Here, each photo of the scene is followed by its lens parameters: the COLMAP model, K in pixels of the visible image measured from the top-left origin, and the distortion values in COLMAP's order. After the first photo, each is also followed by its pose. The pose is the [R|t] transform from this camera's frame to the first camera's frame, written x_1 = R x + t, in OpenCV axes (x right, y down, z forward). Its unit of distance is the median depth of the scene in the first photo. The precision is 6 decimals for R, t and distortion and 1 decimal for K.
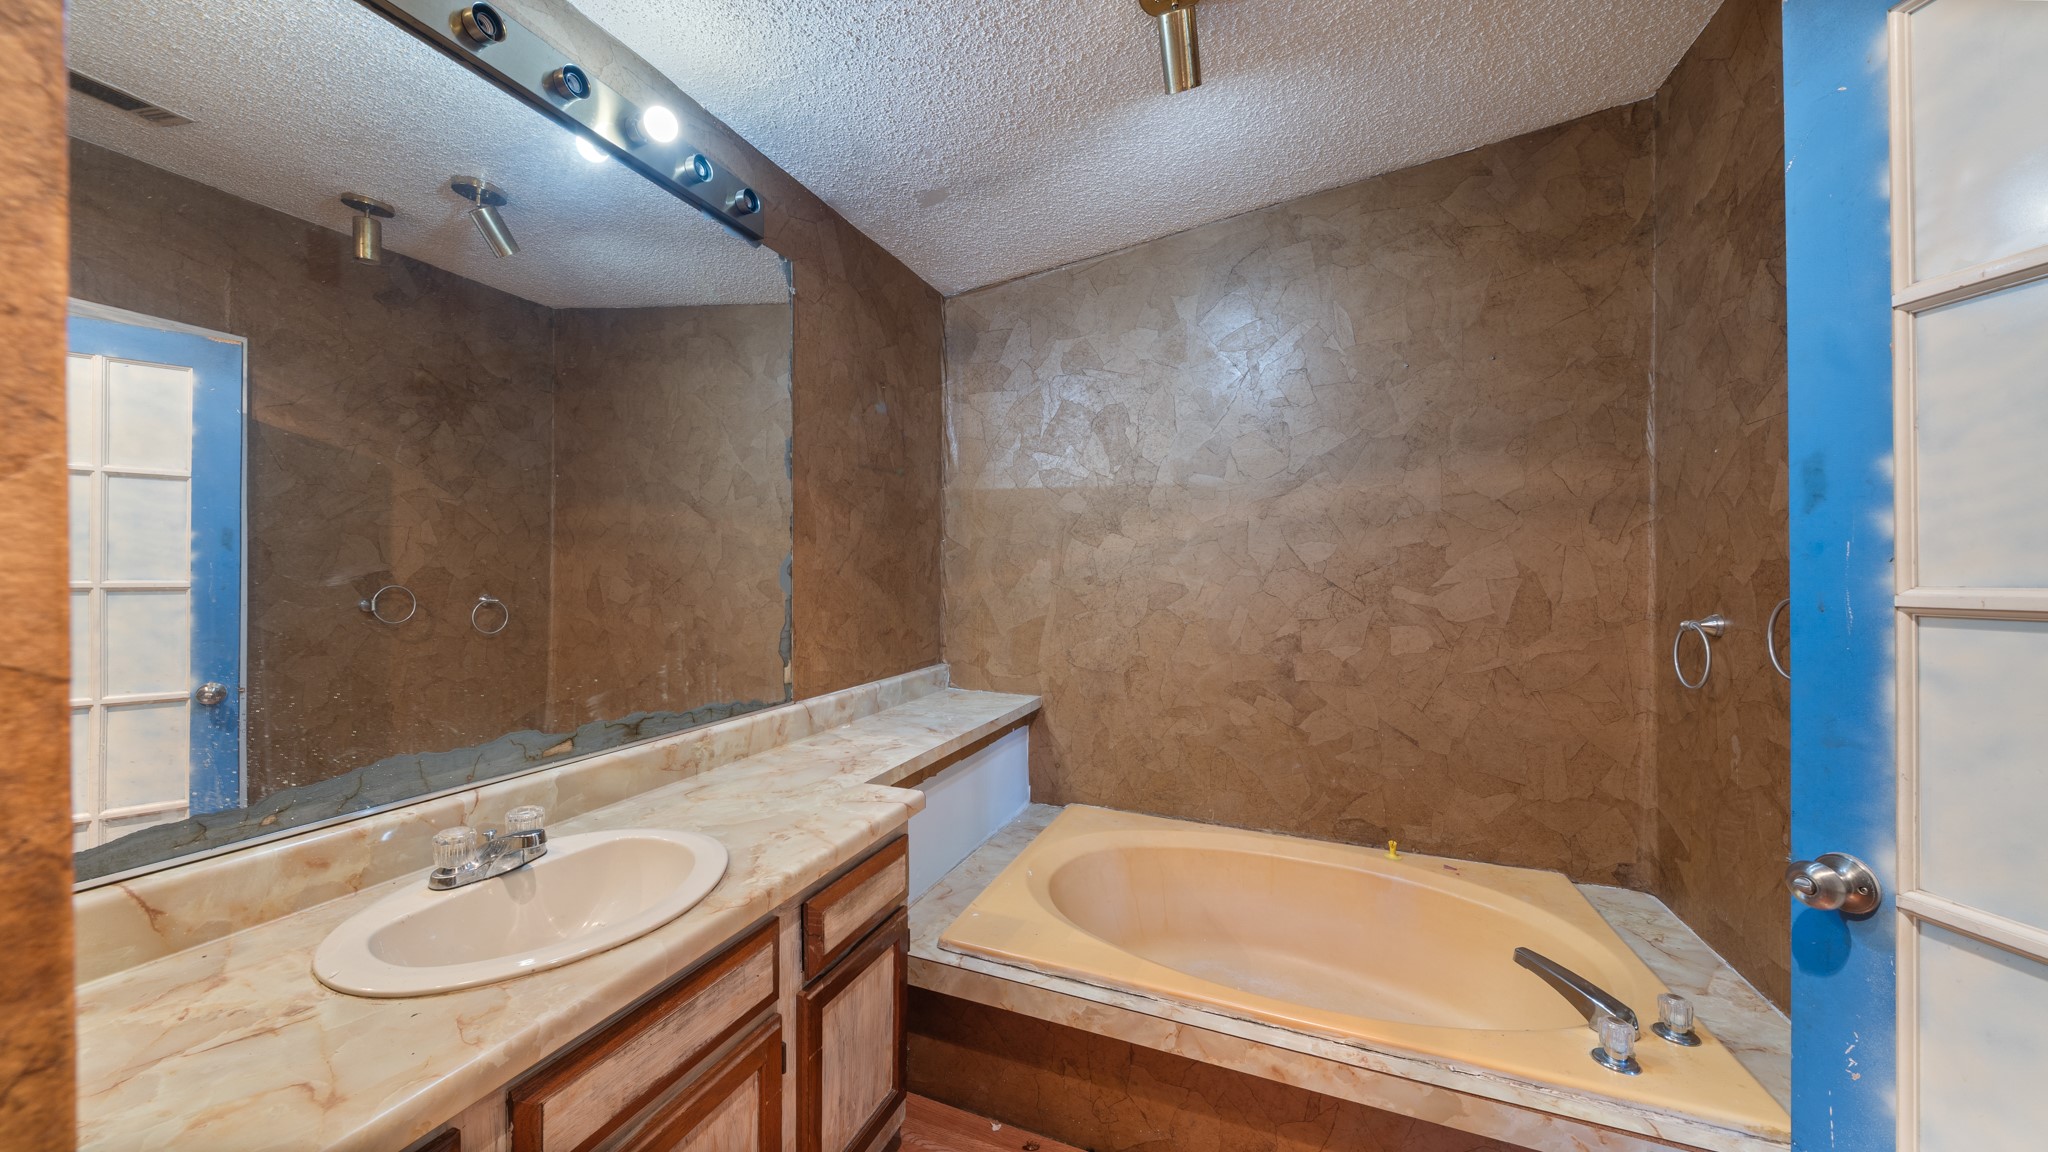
lens RADIAL K [[720.7, 0, 1024.0], [0, 720.7, 576.0], [0, 0, 1]] dist [-0.008503, 0.000063]
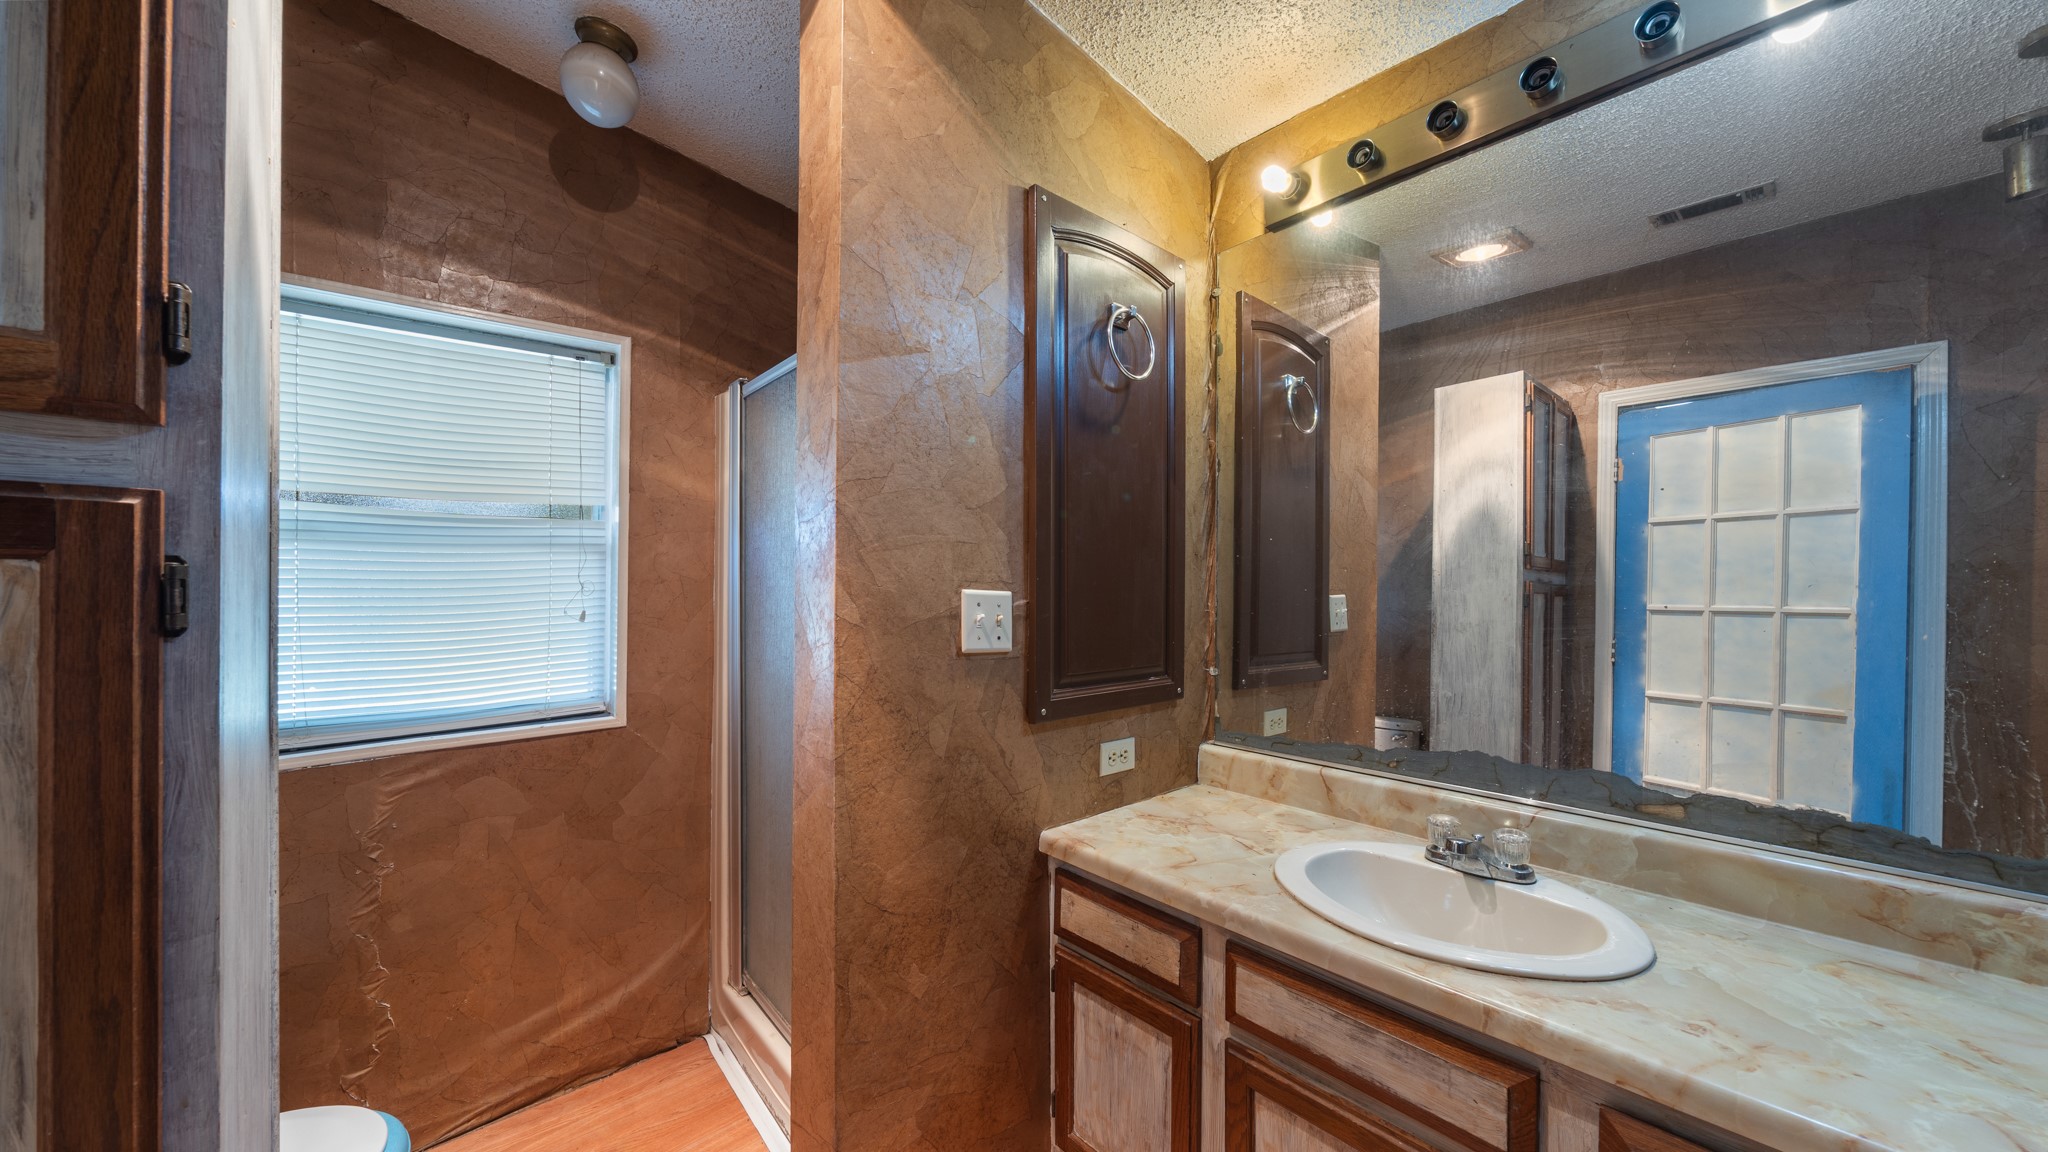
lens RADIAL K [[720.7, 0, 1024.0], [0, 720.7, 576.0], [0, 0, 1]] dist [-0.008503, 0.000063]
pose [[-0.481636, -0.020519, -0.876131, 0.573351], [-0.007849, 0.999787, -0.019101, -0.021302], [0.876336, -0.002323, -0.481694, 0.896621]]
